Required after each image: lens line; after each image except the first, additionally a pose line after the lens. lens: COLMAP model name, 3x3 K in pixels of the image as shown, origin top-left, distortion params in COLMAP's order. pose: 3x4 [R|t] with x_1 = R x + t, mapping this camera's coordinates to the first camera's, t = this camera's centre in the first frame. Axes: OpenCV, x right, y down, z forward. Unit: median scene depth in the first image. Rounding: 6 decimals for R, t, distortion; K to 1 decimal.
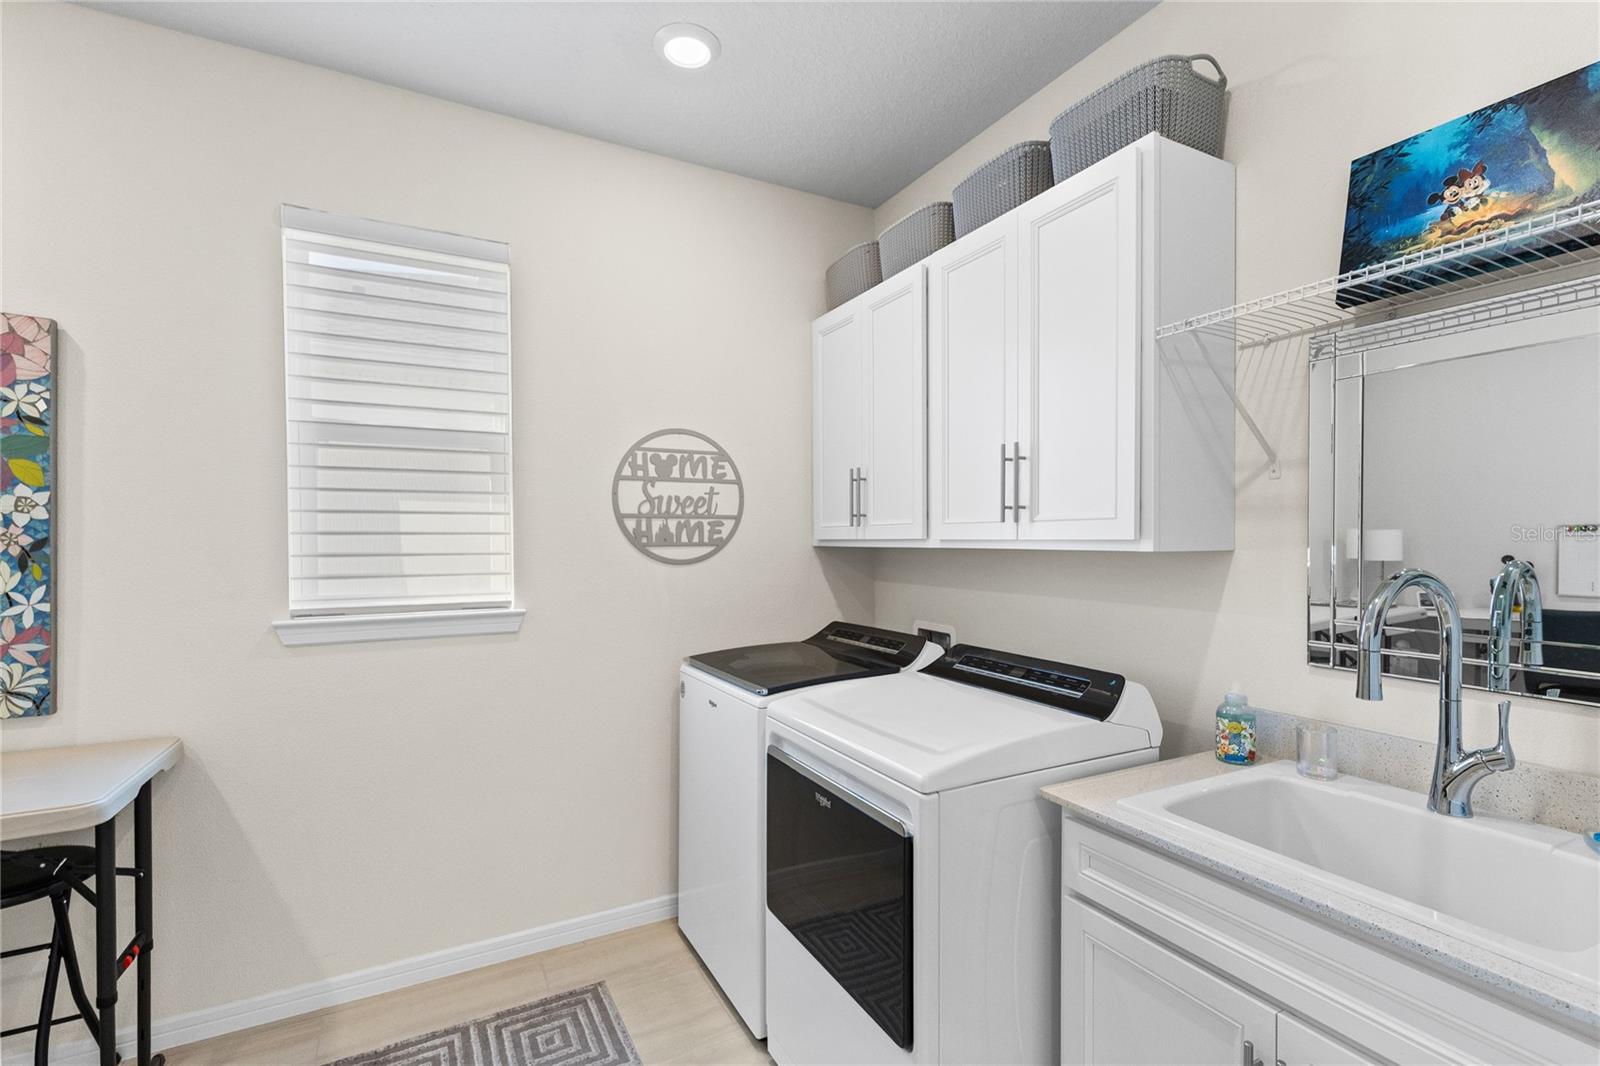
lens RADIAL K [[721.4, 0, 804.0], [0, 721.4, 545.5], [0, 0, 1]] dist [0.008563, 0.000155]
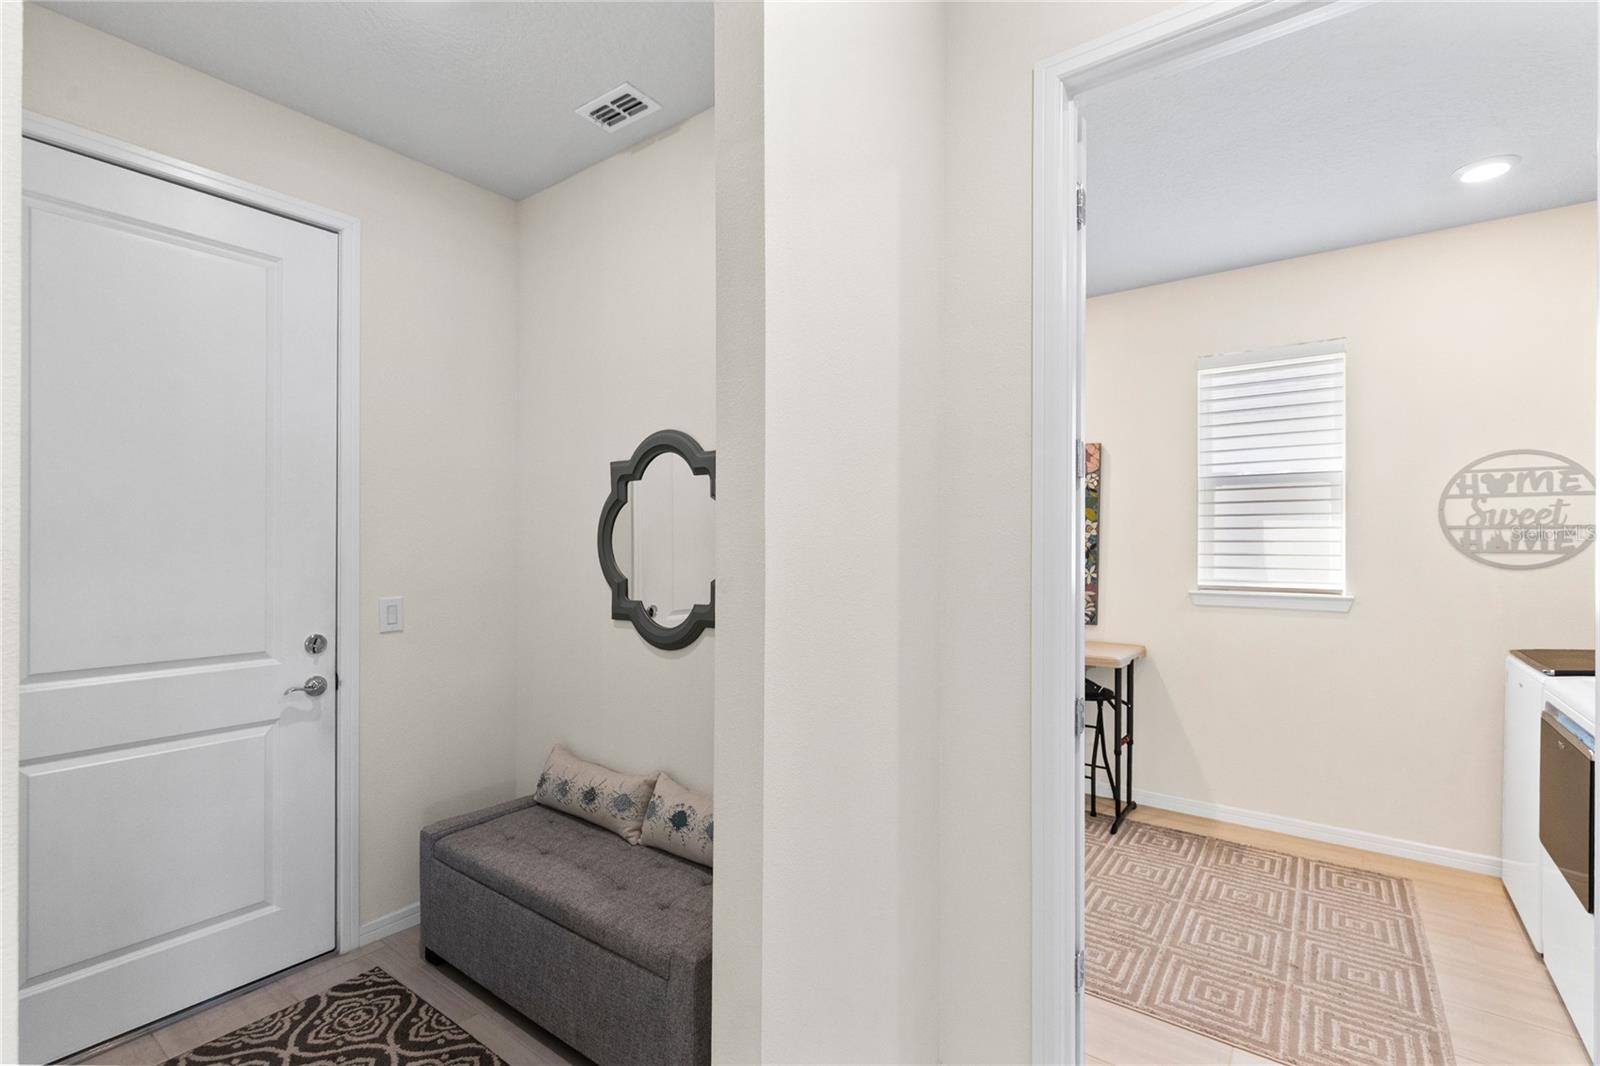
lens RADIAL K [[721.4, 0, 808.4], [0, 721.4, 545.0], [0, 0, 1]] dist [0.008563, 0.000155]
pose [[0.420358, 0.005806, -0.907340, 0.407870], [-0.017317, 0.999849, -0.001625, 0.009220], [0.907193, 0.016395, 0.420395, -0.501541]]
